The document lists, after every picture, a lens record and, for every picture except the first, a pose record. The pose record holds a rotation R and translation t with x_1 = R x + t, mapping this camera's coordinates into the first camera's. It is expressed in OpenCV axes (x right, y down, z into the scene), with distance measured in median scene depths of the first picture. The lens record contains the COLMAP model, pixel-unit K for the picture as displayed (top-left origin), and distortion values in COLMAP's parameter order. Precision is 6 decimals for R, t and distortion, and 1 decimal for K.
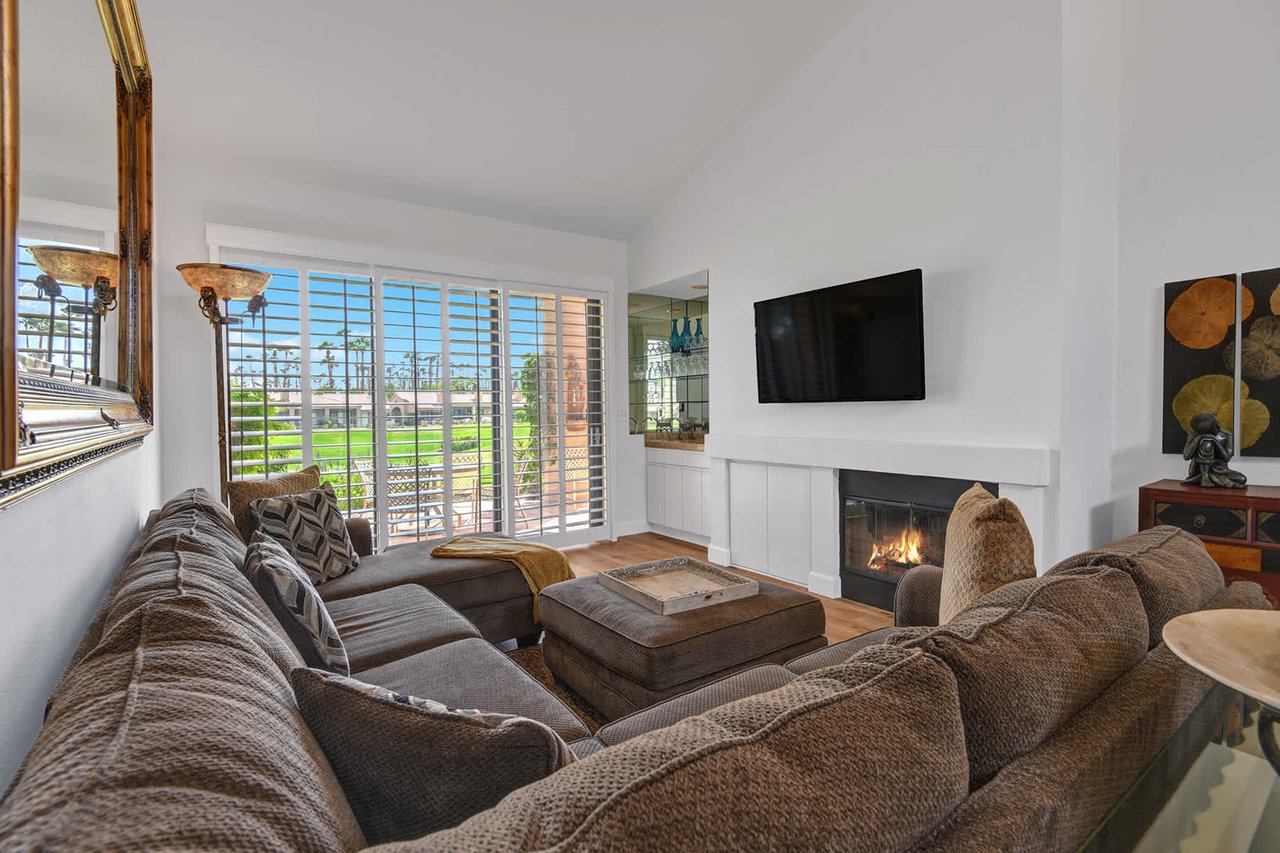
lens RADIAL K [[586.3, 0, 639.3], [0, 586.3, 417.8], [0, 0, 1]] dist [0.001037, -0.000193]
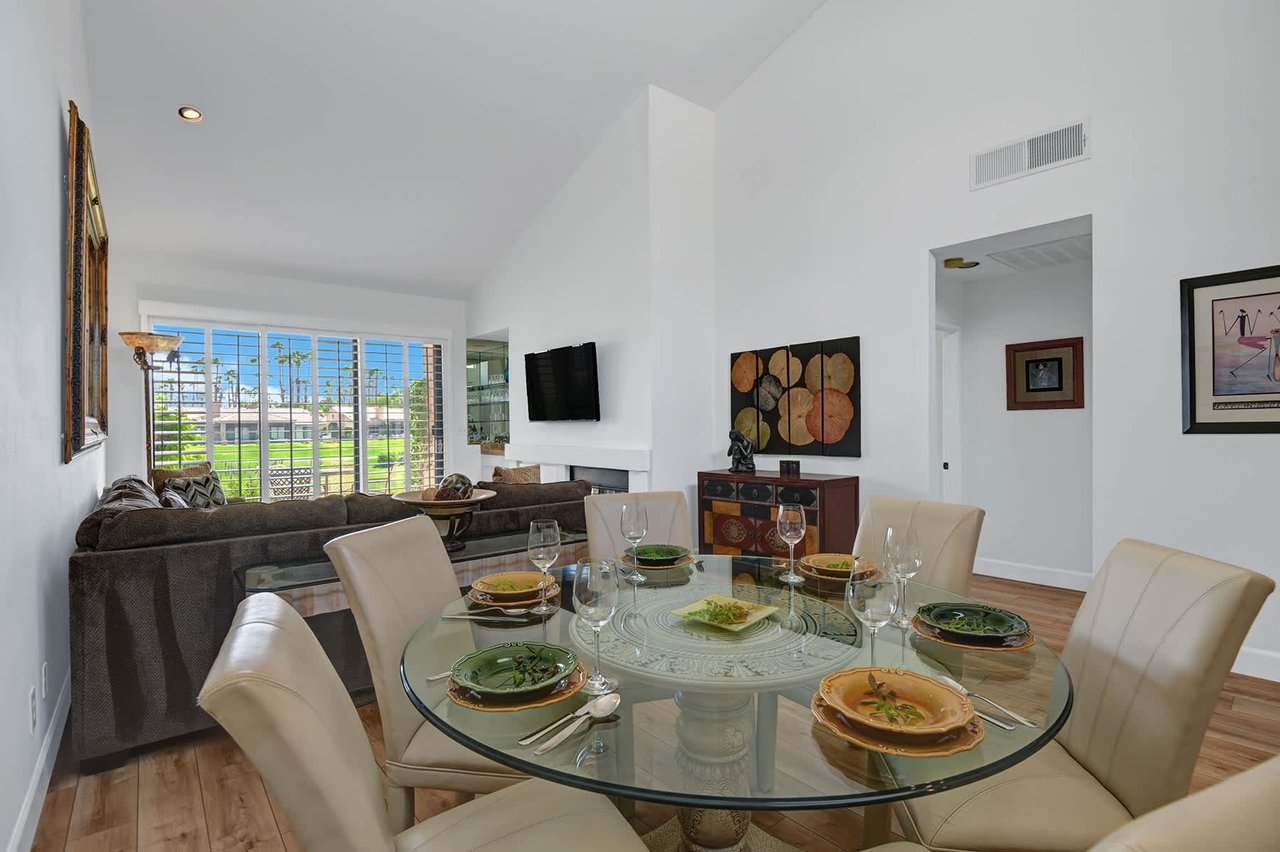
lens RADIAL K [[608.4, 0, 645.0], [0, 608.4, 425.6], [0, 0, 1]] dist [-0.006056, -0.001826]
pose [[0.997741, 0.001369, 0.067168, 0.462926], [-0.000571, 0.999929, -0.011903, 0.001980], [-0.067180, 0.011838, 0.997671, -0.645060]]
